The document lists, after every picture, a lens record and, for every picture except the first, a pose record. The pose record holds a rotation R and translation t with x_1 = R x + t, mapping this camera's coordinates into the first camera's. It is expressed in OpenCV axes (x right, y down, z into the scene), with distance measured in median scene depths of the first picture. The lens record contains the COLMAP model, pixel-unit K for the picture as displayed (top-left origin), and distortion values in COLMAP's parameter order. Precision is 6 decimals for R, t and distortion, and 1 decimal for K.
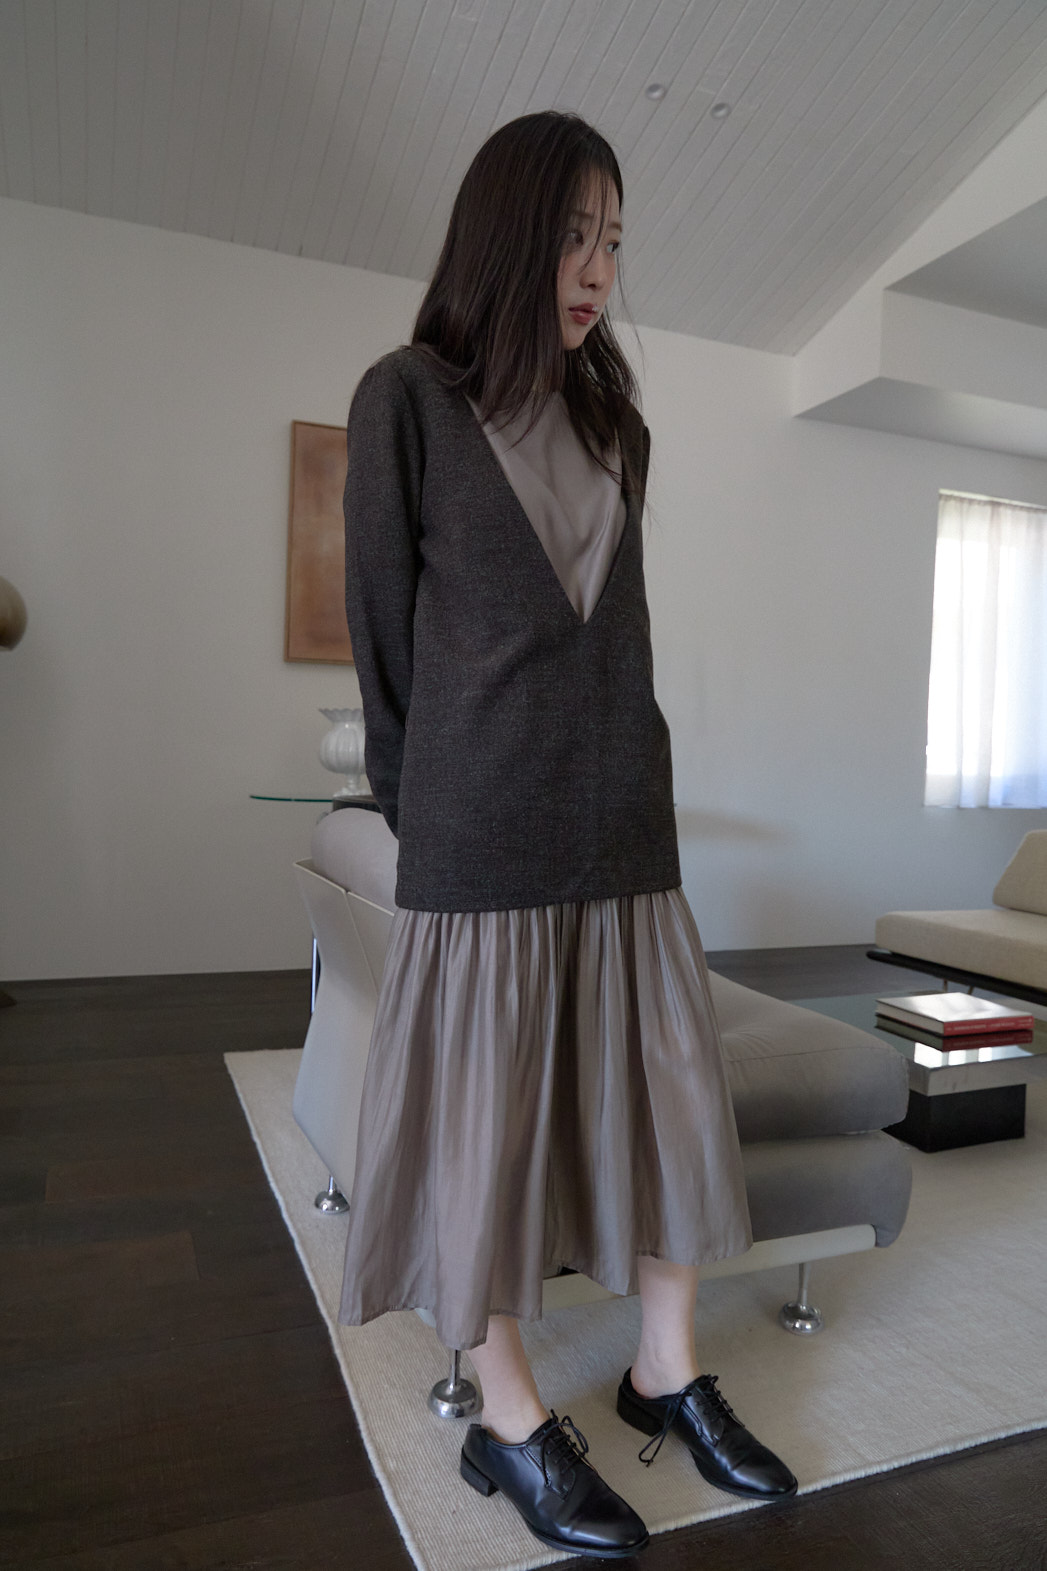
lens RADIAL K [[1073.2, 0, 516.1], [0, 1073.2, 790.9], [0, 0, 1]] dist [-0.002913, -0.002029]
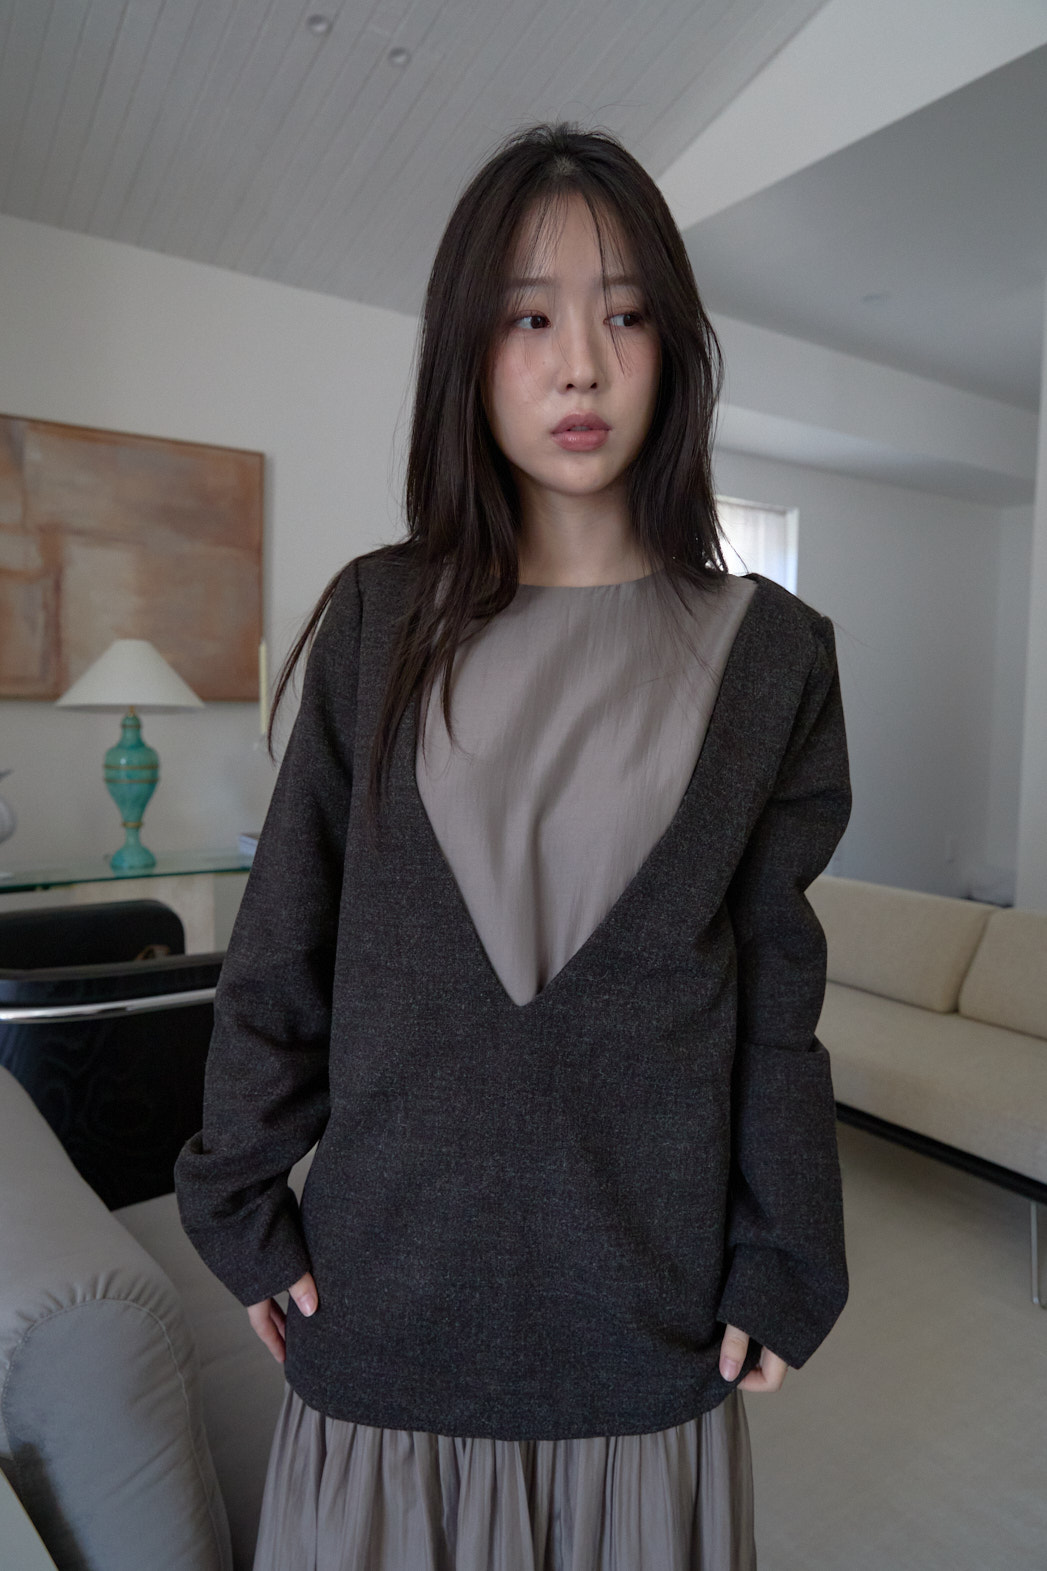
lens RADIAL K [[1060.4, 0, 521.7], [0, 1060.4, 783.7], [0, 0, 1]] dist [-0.003264, 0.000782]
pose [[0.973869, -0.036008, 0.224240, 0.074406], [0.024408, 0.998227, 0.054293, -0.098115], [-0.225797, -0.047401, 0.973021, 0.127396]]
